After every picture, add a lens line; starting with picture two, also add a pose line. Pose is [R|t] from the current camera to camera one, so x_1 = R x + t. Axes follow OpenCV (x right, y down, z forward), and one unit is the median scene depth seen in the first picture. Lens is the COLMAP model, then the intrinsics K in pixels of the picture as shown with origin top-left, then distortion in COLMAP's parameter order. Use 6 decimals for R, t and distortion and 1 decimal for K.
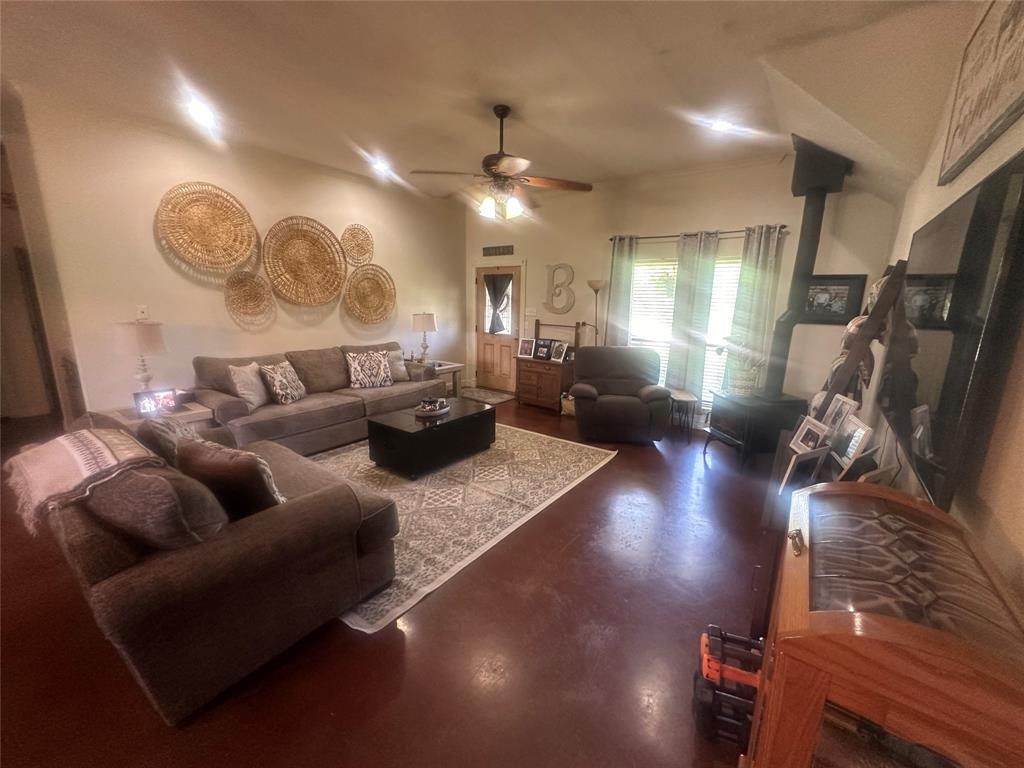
lens RADIAL K [[410.3, 0, 509.7], [0, 410.3, 385.9], [0, 0, 1]] dist [-0.000111, 0.000212]
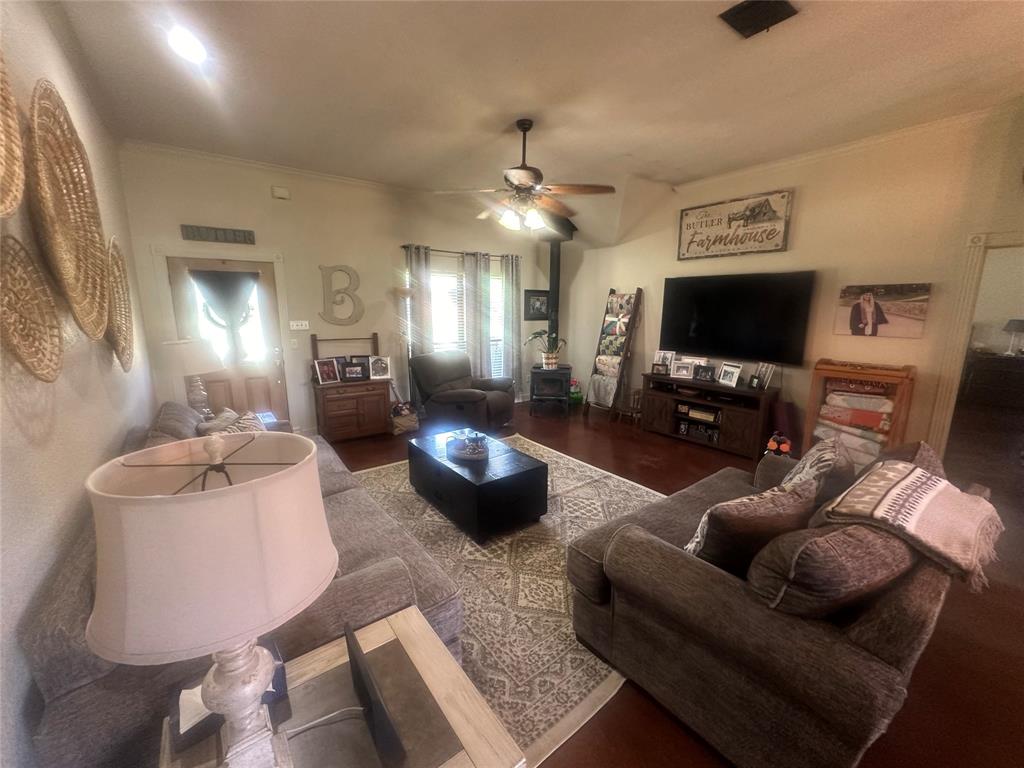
lens RADIAL K [[410.3, 0, 517.6], [0, 410.3, 384.7], [0, 0, 1]] dist [-0.000111, 0.000212]
pose [[0.275503, -0.197636, 0.940765, -0.700476], [0.201683, 0.968740, 0.144450, -0.127614], [-0.939905, 0.149940, 0.306750, 0.508835]]
